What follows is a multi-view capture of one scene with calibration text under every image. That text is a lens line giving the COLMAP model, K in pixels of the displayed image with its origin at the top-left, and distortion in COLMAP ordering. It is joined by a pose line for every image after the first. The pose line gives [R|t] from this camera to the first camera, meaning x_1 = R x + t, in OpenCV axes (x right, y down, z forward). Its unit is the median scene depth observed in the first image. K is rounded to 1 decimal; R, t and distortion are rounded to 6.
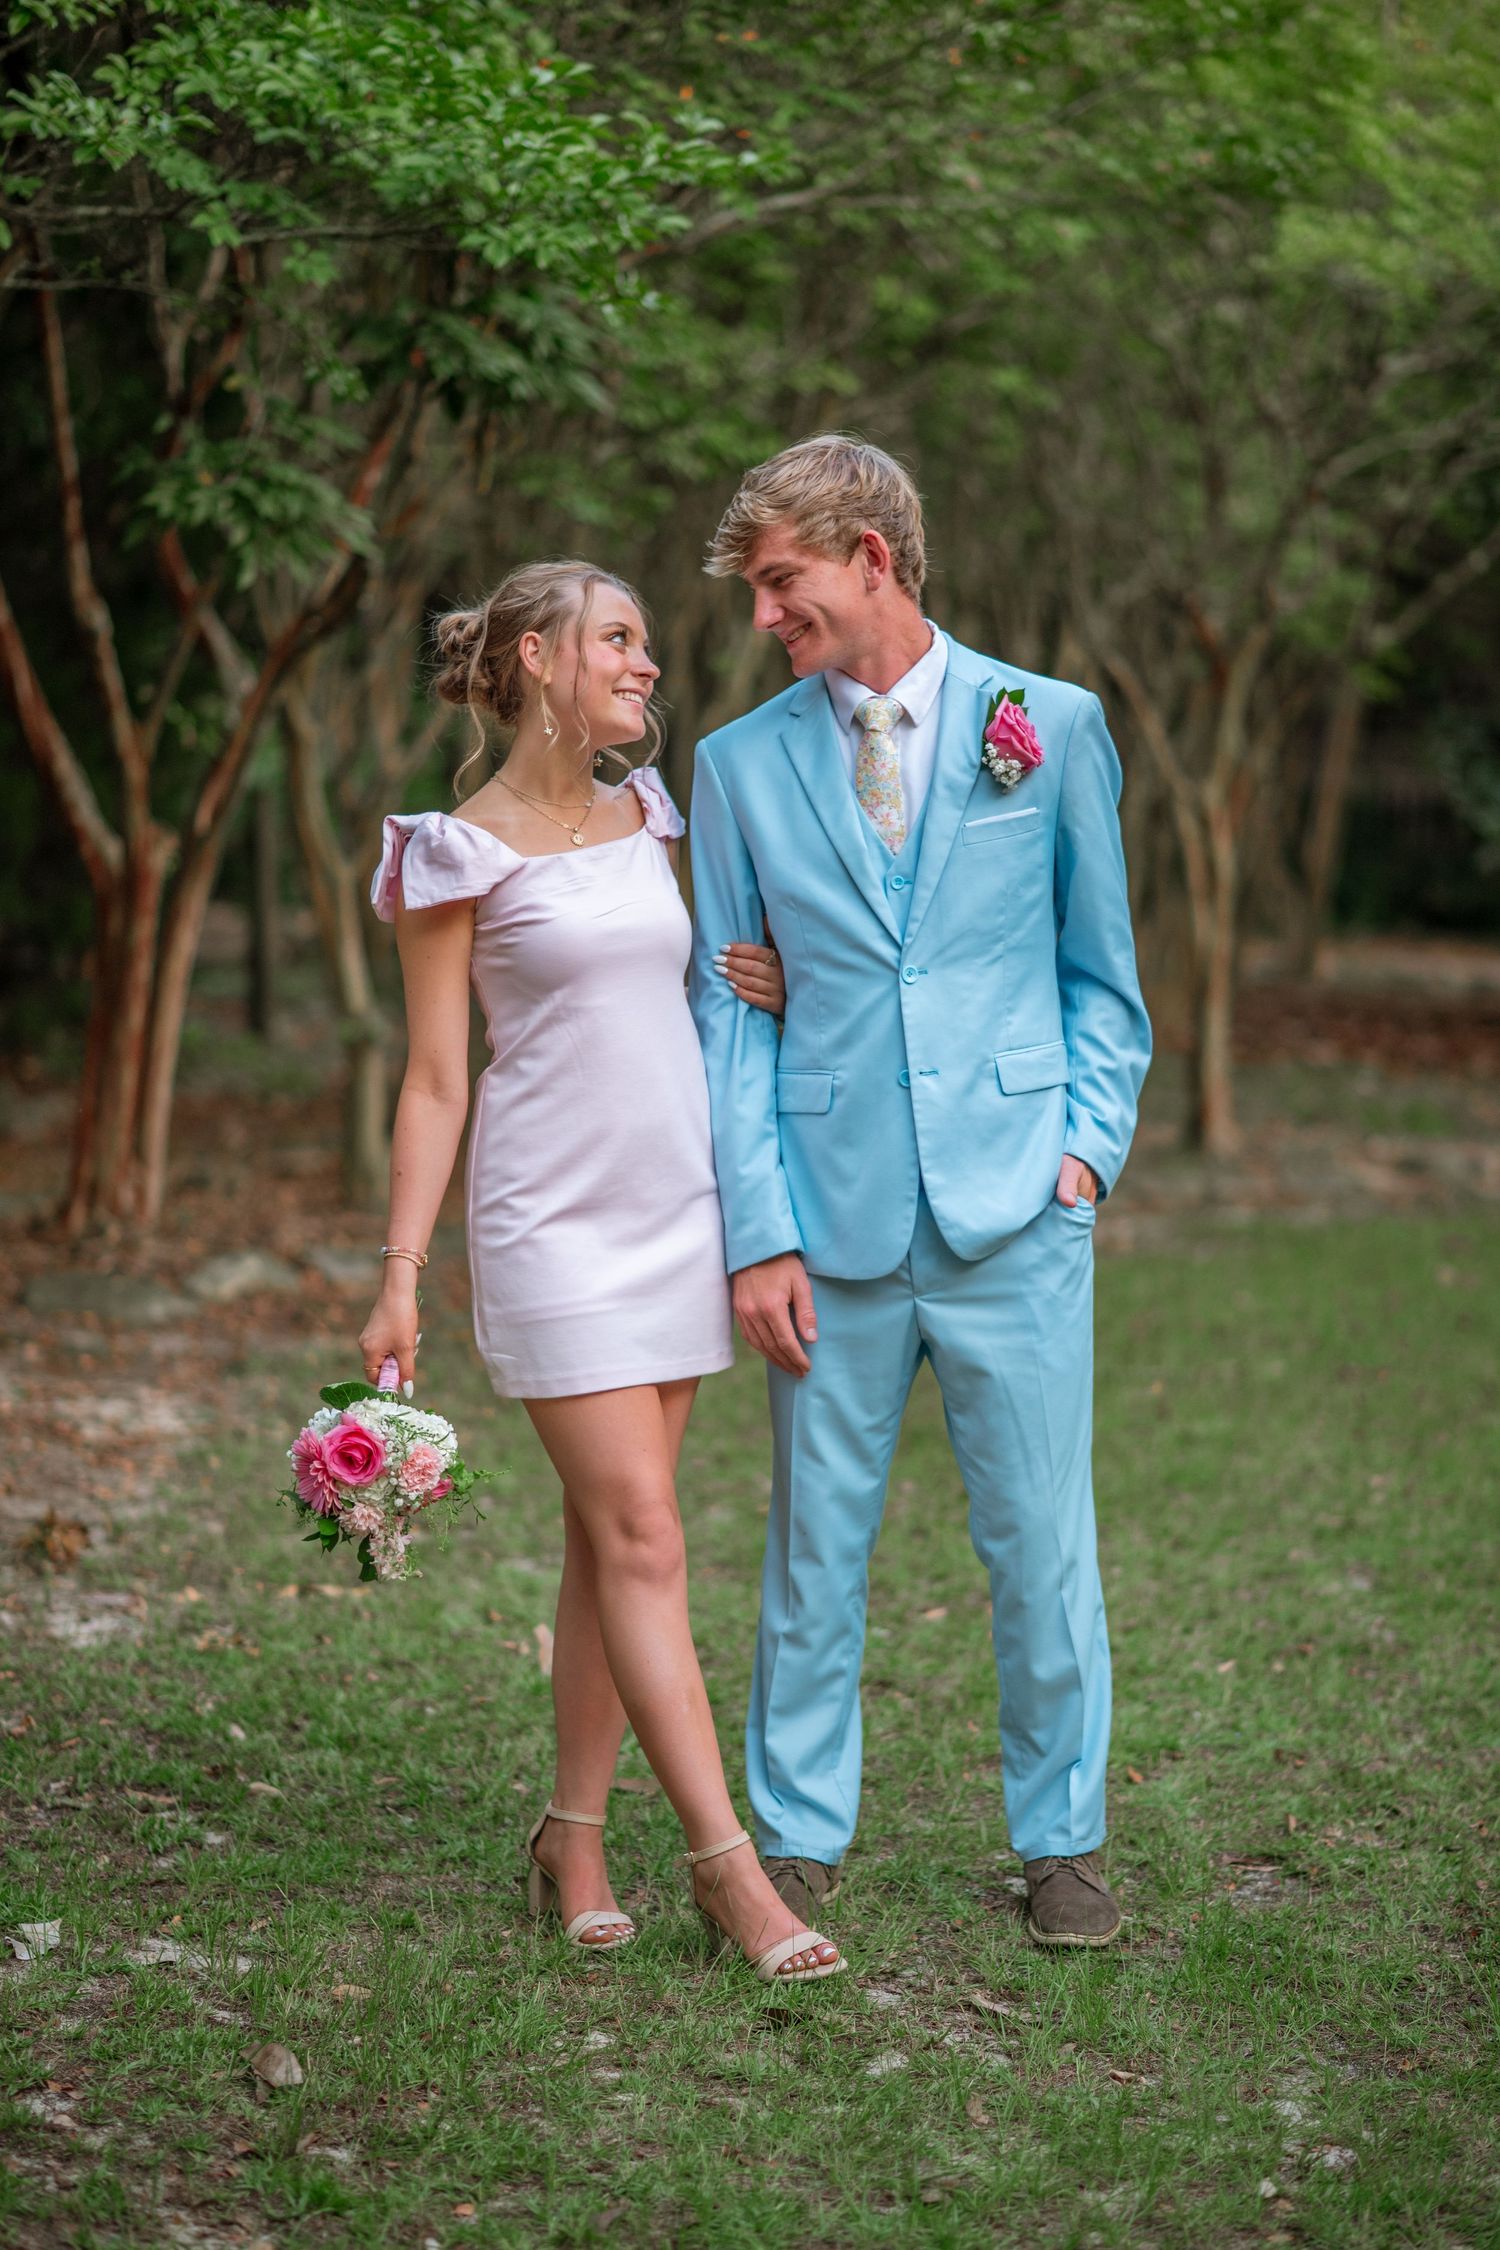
lens RADIAL K [[5061.3, 0, 750.0], [0, 5061.3, 1125.0], [0, 0, 1]] dist [-0.004655, -0.127858]
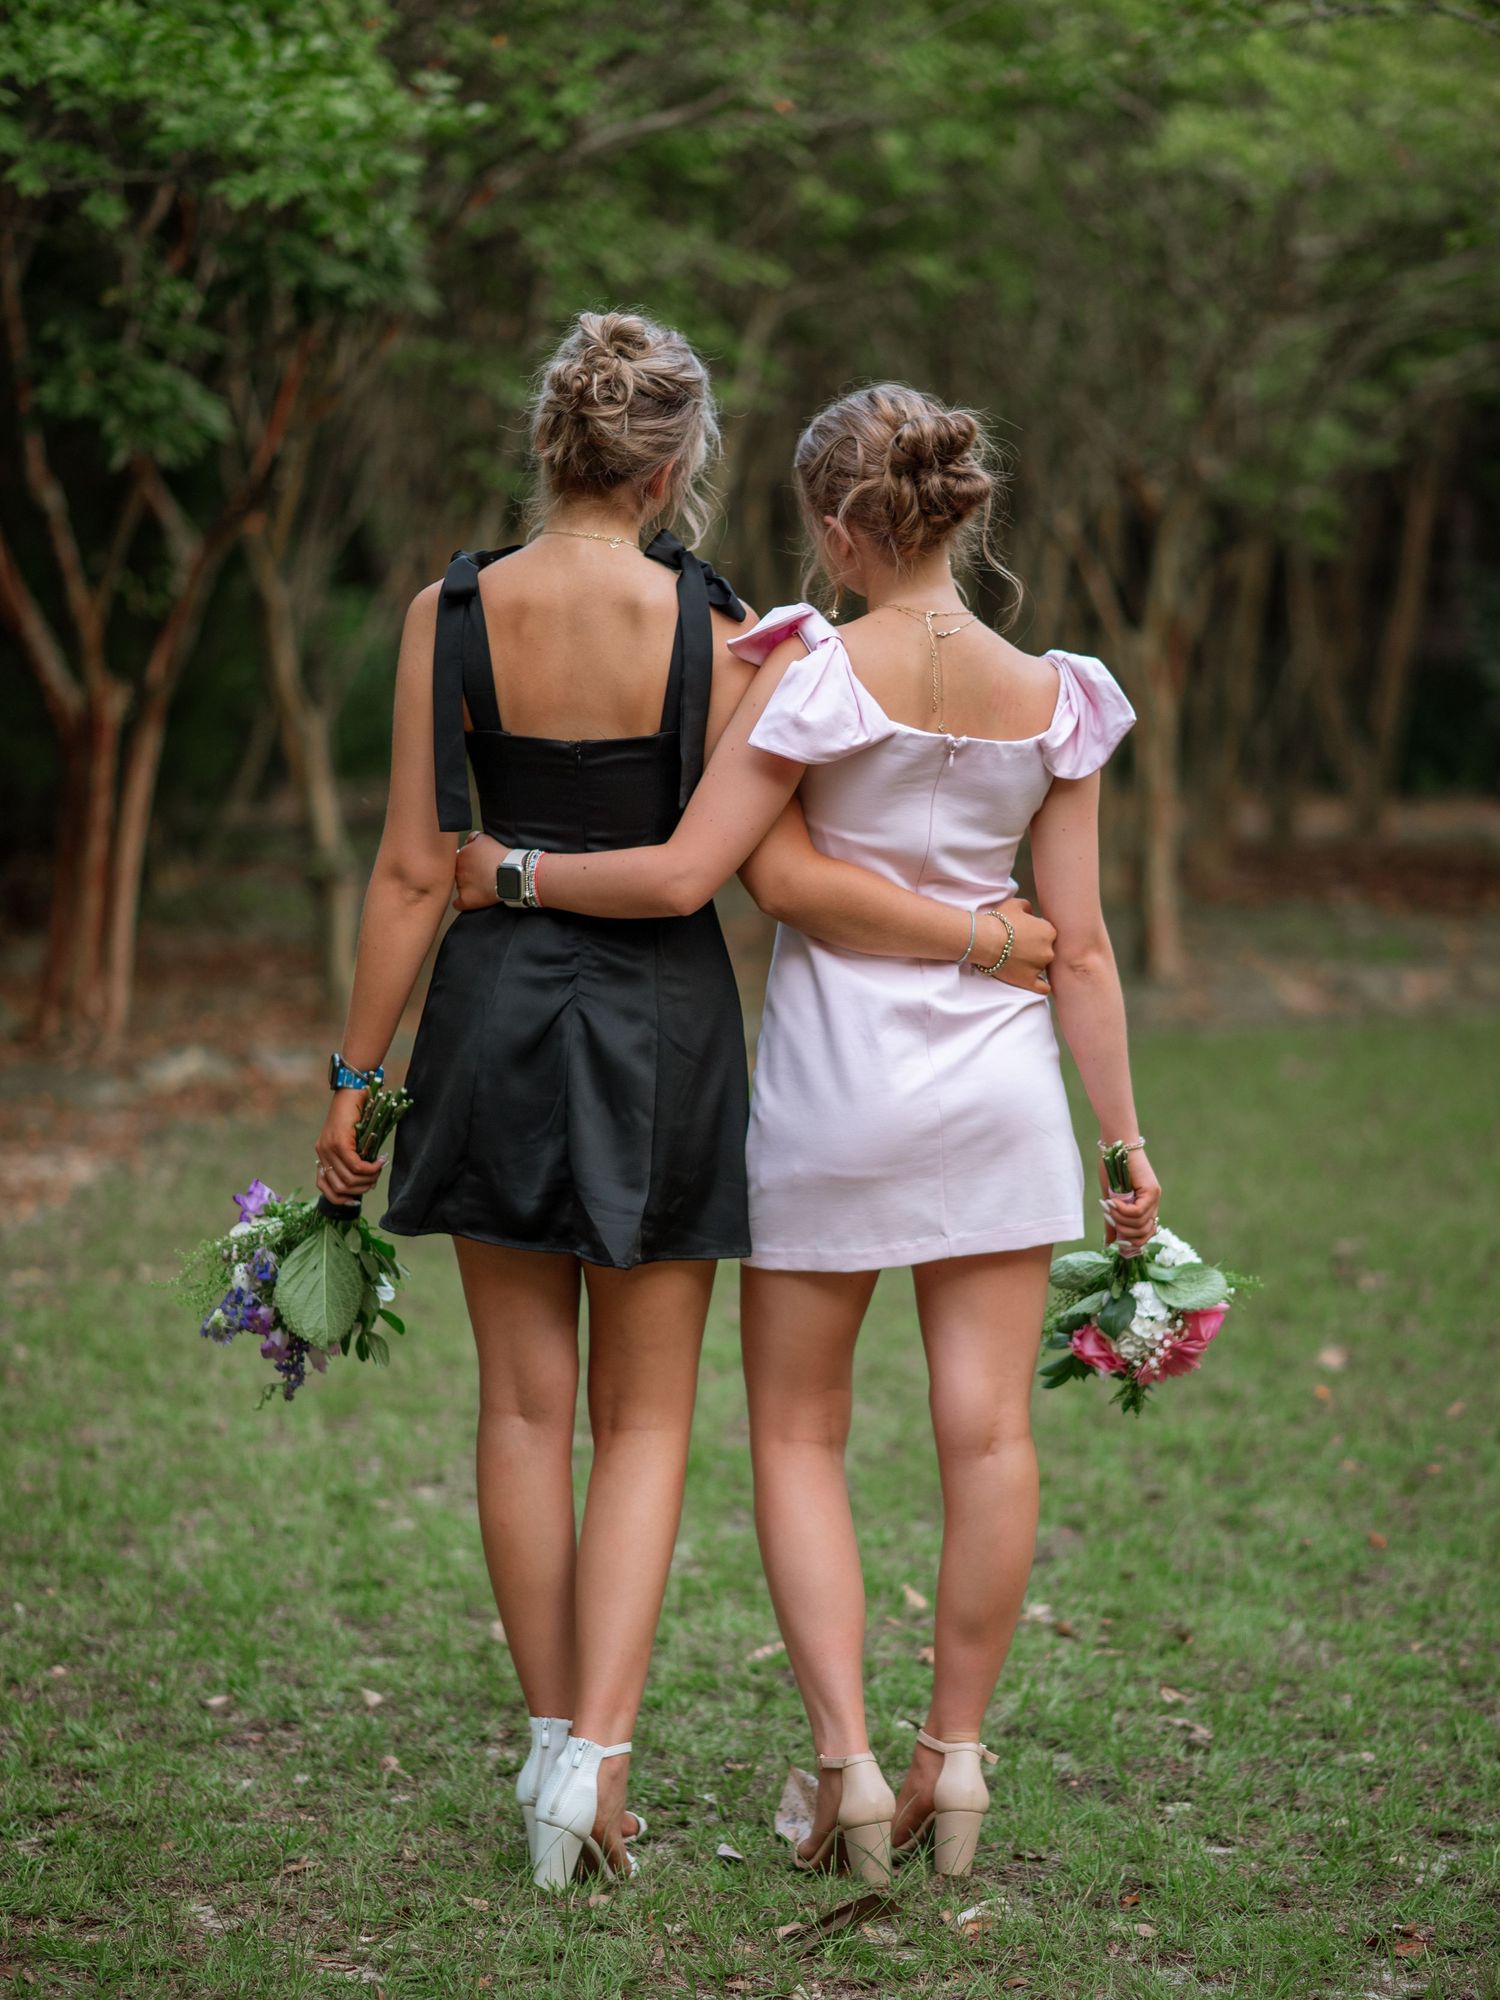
lens RADIAL K [[5176.6, 0, 750.0], [0, 5176.6, 1000.0], [0, 0, 1]] dist [0.114341, -0.590965]
pose [[0.999108, -0.013027, -0.040167, 0.096477], [0.012875, 0.999909, -0.004042, 0.026512], [0.040216, 0.003521, 0.999185, -0.219704]]
